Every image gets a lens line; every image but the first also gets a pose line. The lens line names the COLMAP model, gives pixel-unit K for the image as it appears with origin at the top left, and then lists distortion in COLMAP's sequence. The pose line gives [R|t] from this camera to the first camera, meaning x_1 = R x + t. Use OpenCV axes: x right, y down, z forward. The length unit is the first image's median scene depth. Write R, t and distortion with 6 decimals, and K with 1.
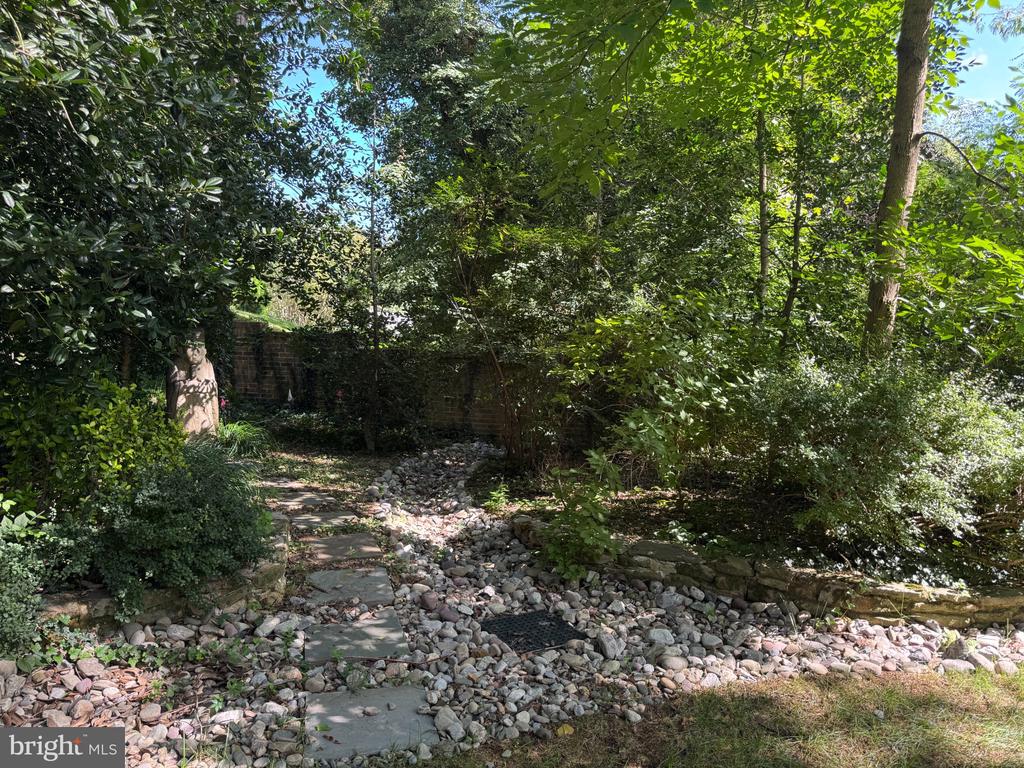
lens RADIAL K [[727.9, 0, 512.0], [0, 727.9, 384.0], [0, 0, 1]] dist [0.006148, 0.003364]
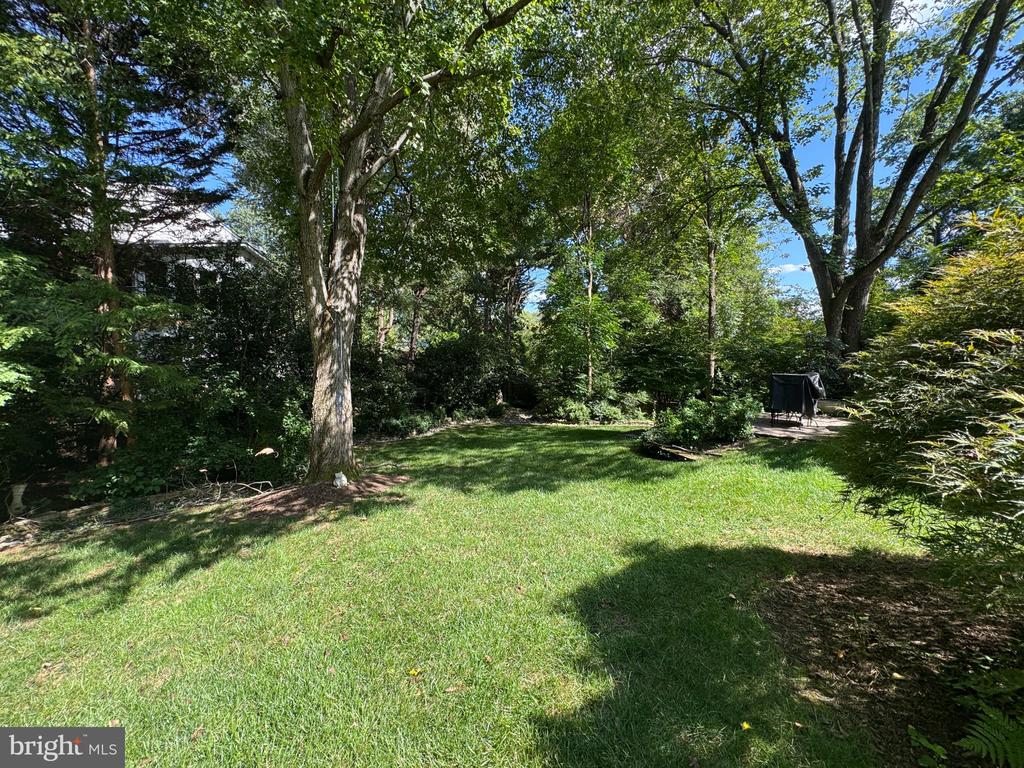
lens RADIAL K [[427.3, 0, 512.0], [0, 427.3, 384.0], [0, 0, 1]] dist [-0.003431, 0.000099]
pose [[0.916316, 0.020277, -0.399942, 2.289781], [-0.020563, 0.999782, 0.003576, -0.234189], [0.399928, 0.004947, 0.916533, -4.680518]]
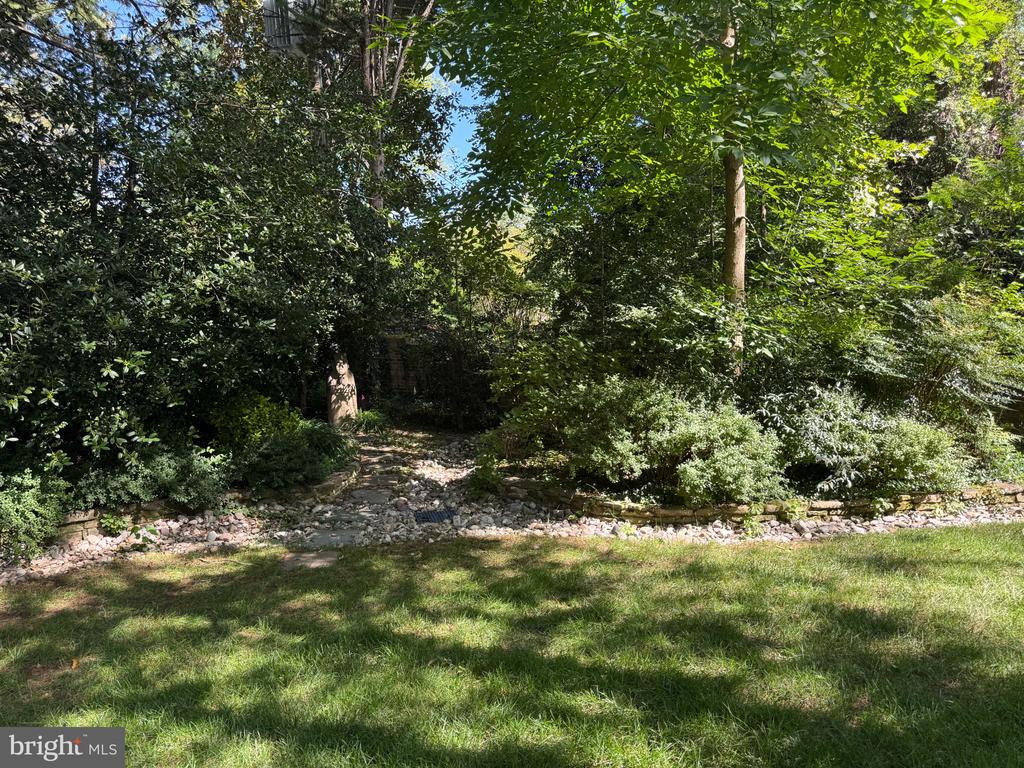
lens RADIAL K [[715.0, 0, 512.0], [0, 715.0, 384.0], [0, 0, 1]] dist [0.146158, -0.225689]
pose [[0.952081, -0.014385, -0.305507, 0.852102], [0.023291, 0.999403, 0.025524, -0.080863], [0.304958, -0.031417, 0.951848, -0.844311]]
